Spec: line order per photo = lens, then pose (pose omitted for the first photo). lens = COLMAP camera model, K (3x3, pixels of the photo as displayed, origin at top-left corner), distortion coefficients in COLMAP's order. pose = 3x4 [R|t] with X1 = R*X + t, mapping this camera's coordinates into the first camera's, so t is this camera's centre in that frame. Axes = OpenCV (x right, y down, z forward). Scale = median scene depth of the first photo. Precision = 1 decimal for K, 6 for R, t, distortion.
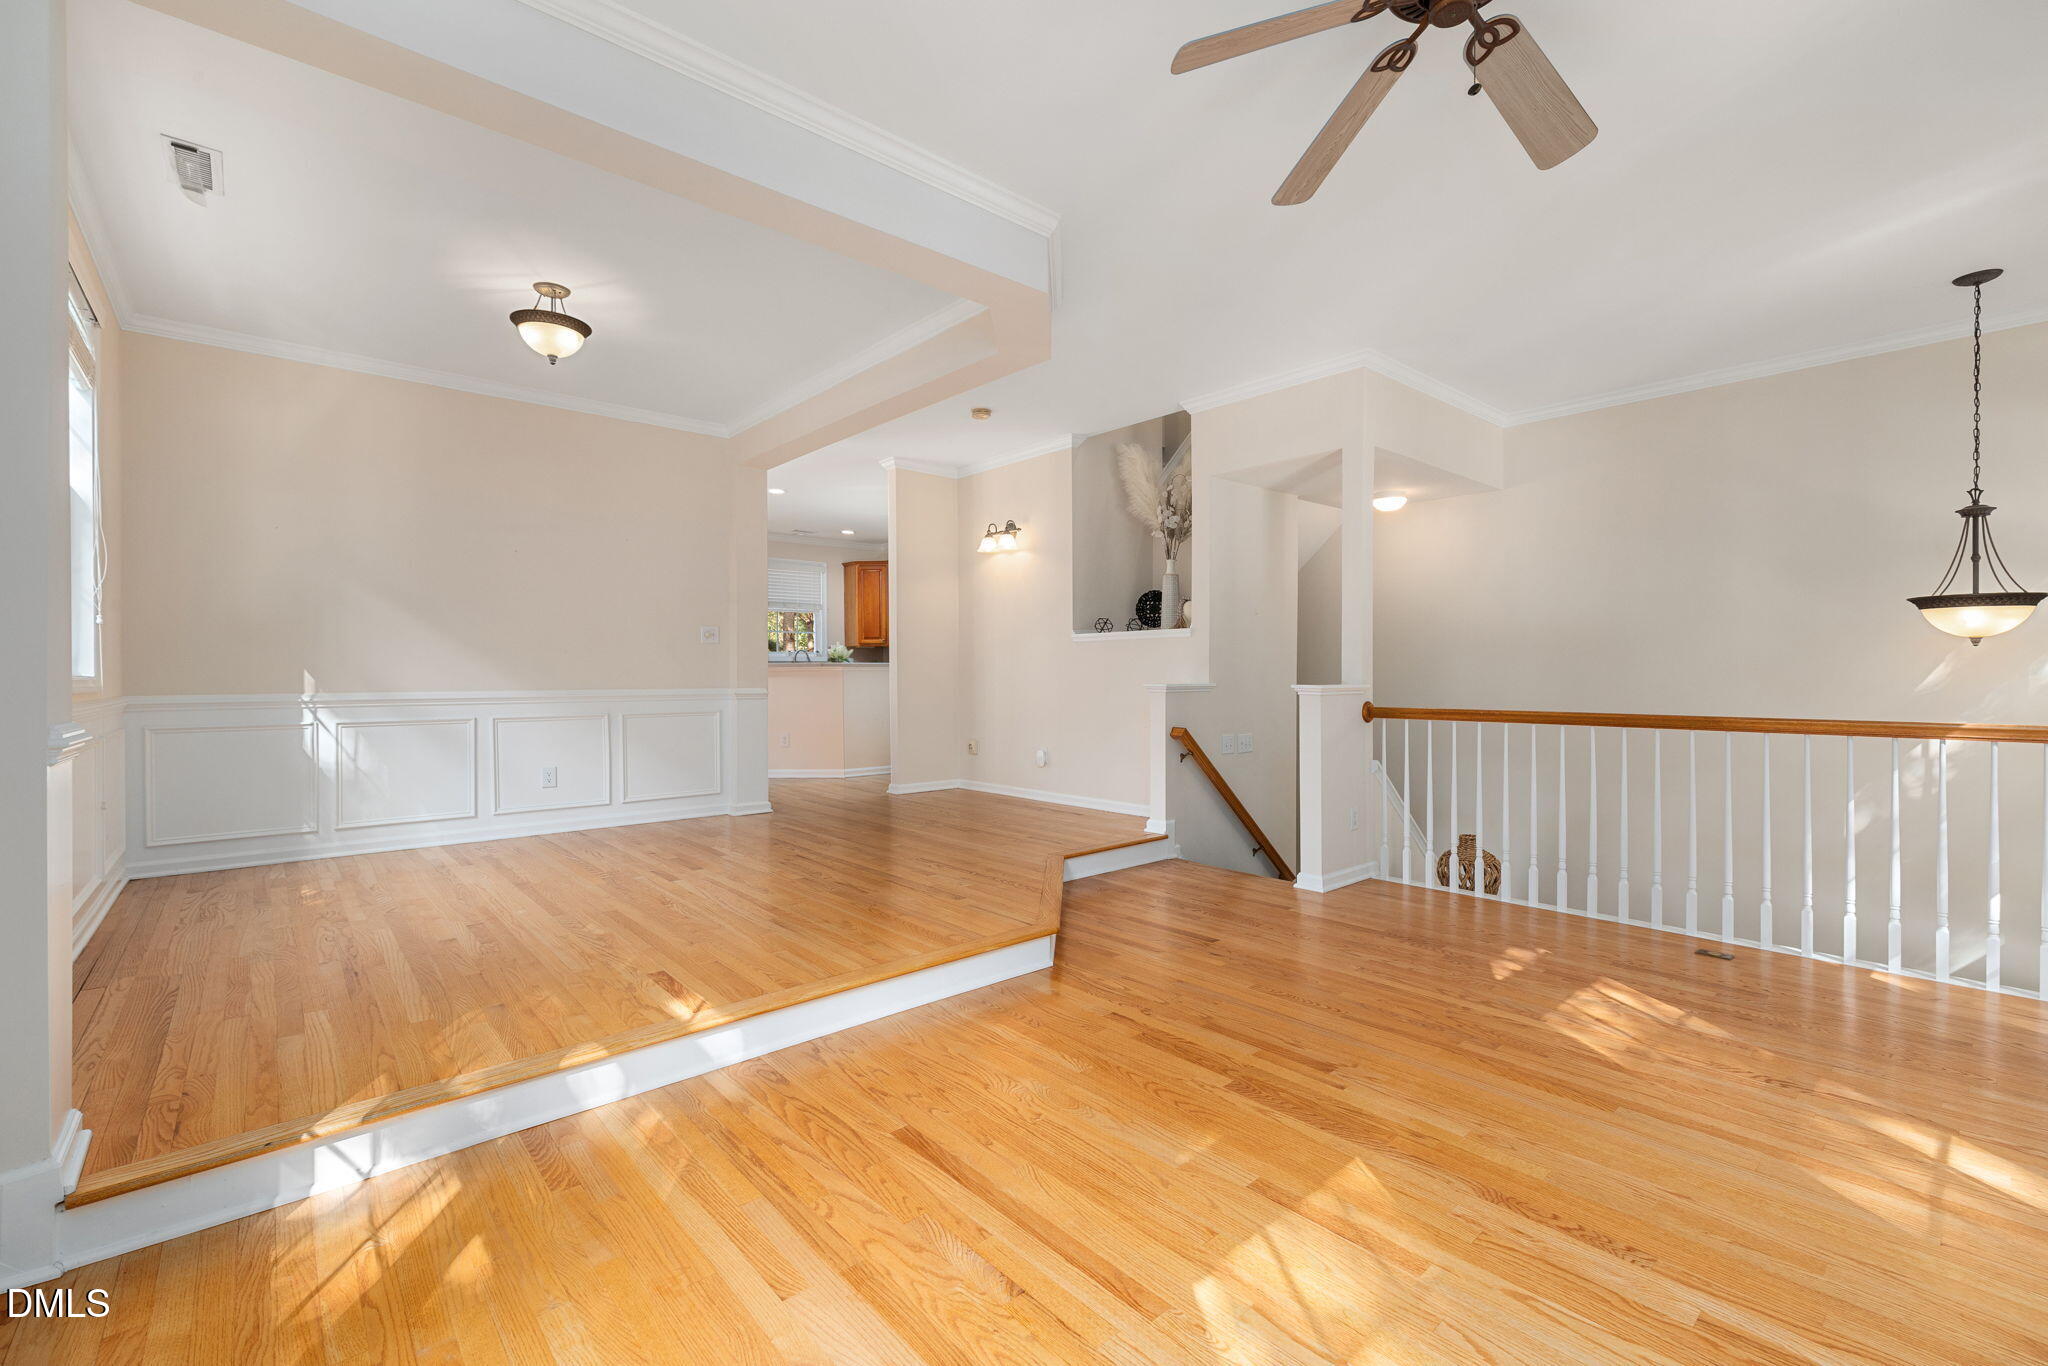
lens RADIAL K [[865.3, 0, 1018.8], [0, 865.3, 693.7], [0, 0, 1]] dist [-0.002356, 0.001480]
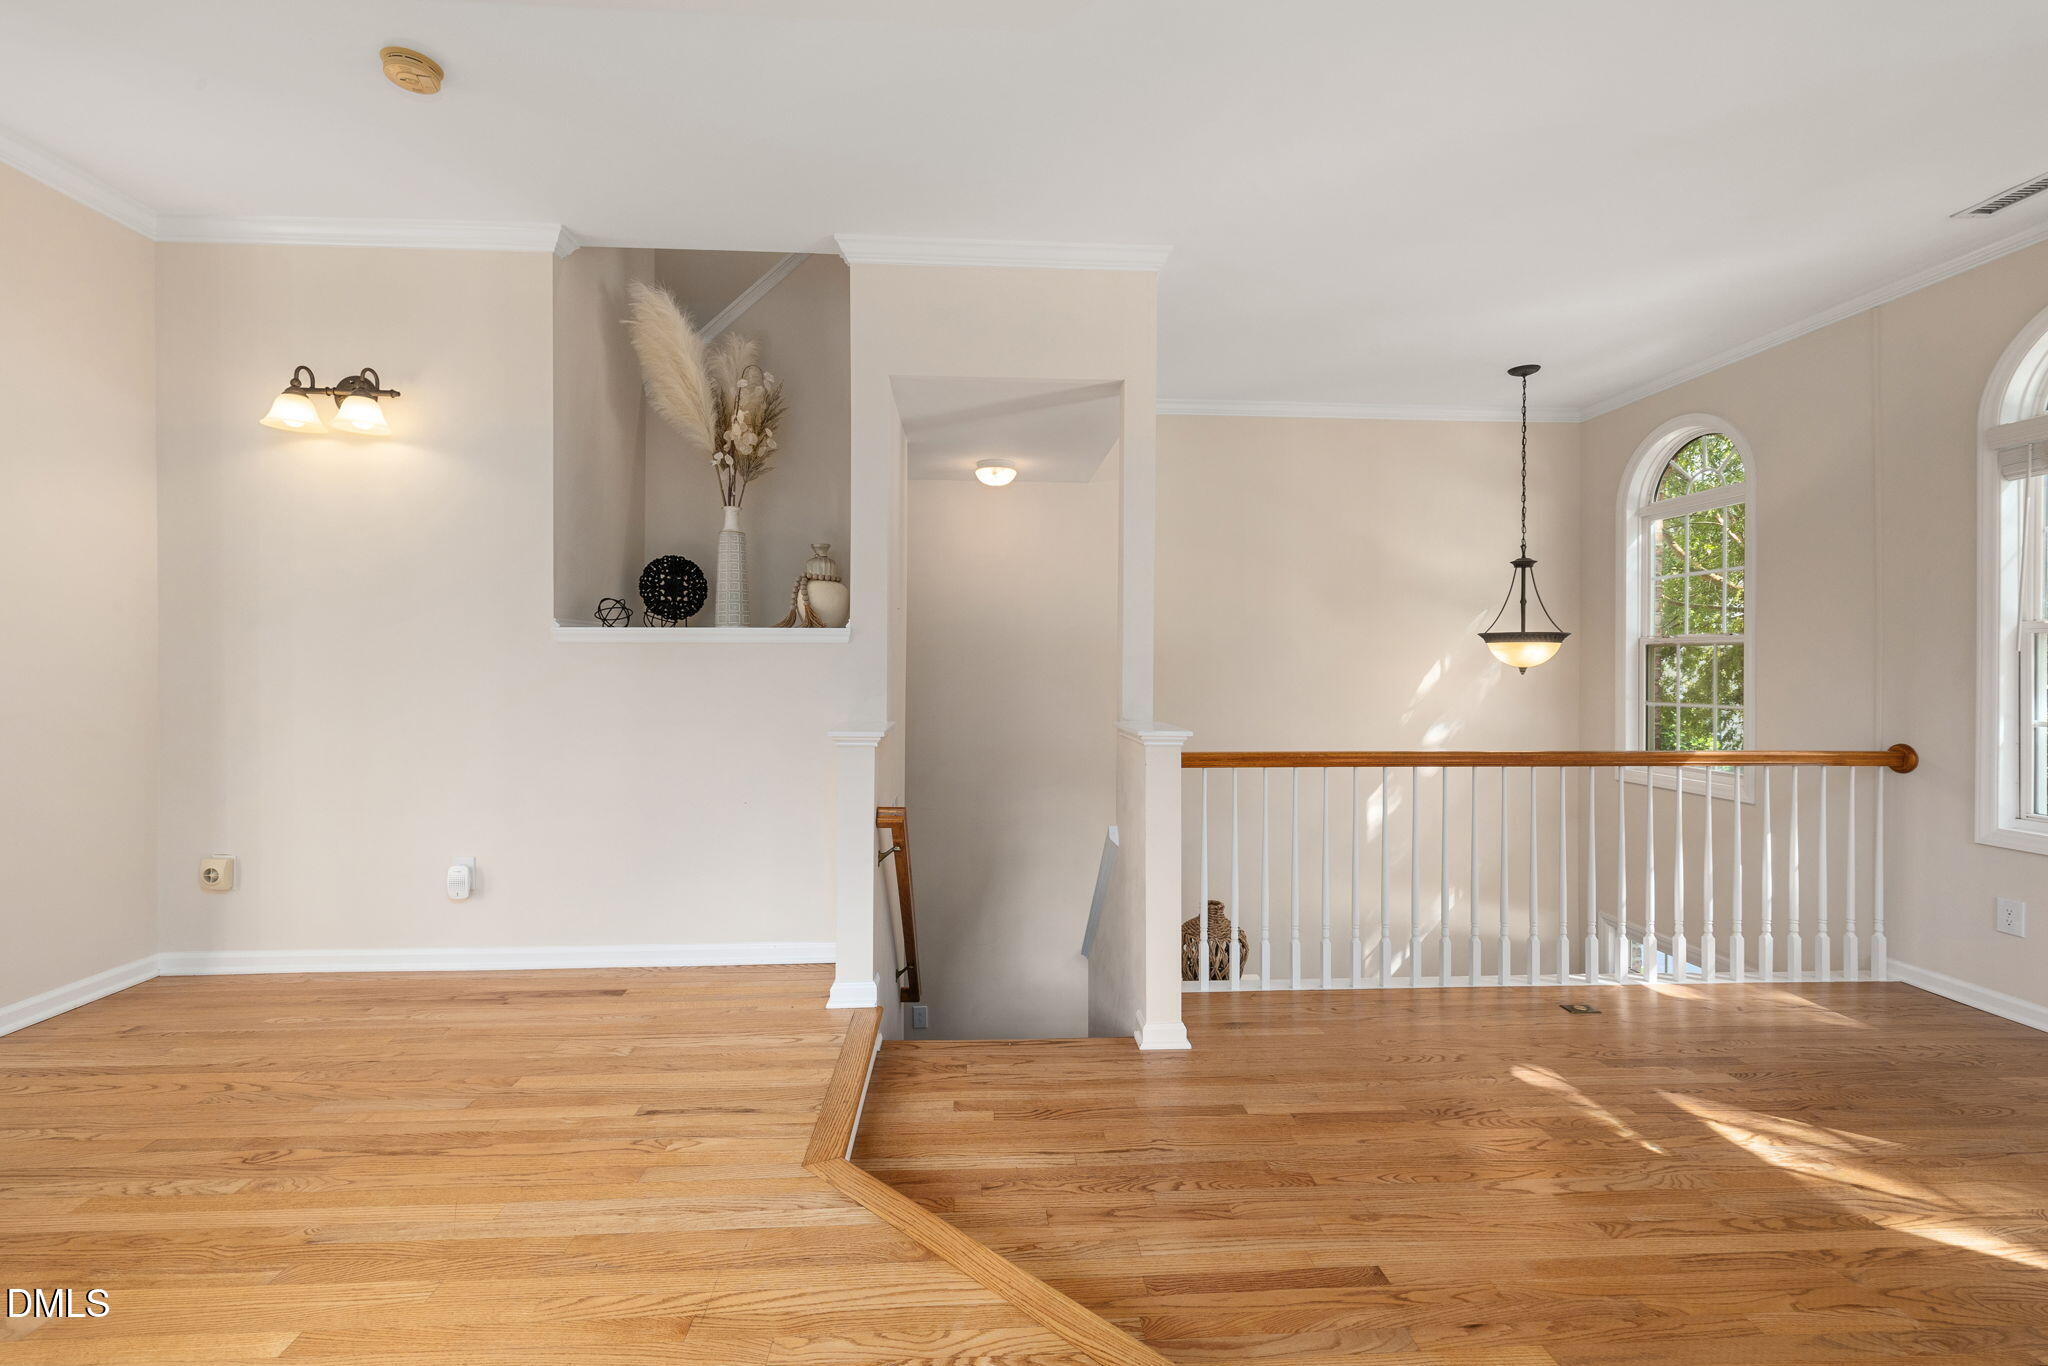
lens RADIAL K [[865.3, 0, 1007.5], [0, 865.3, 674.4], [0, 0, 1]] dist [-0.002356, 0.001480]
pose [[0.619454, -0.004187, 0.785022, -0.284688], [0.013670, 0.999892, -0.005454, -0.058603], [-0.784914, 0.014110, 0.619444, 0.819045]]
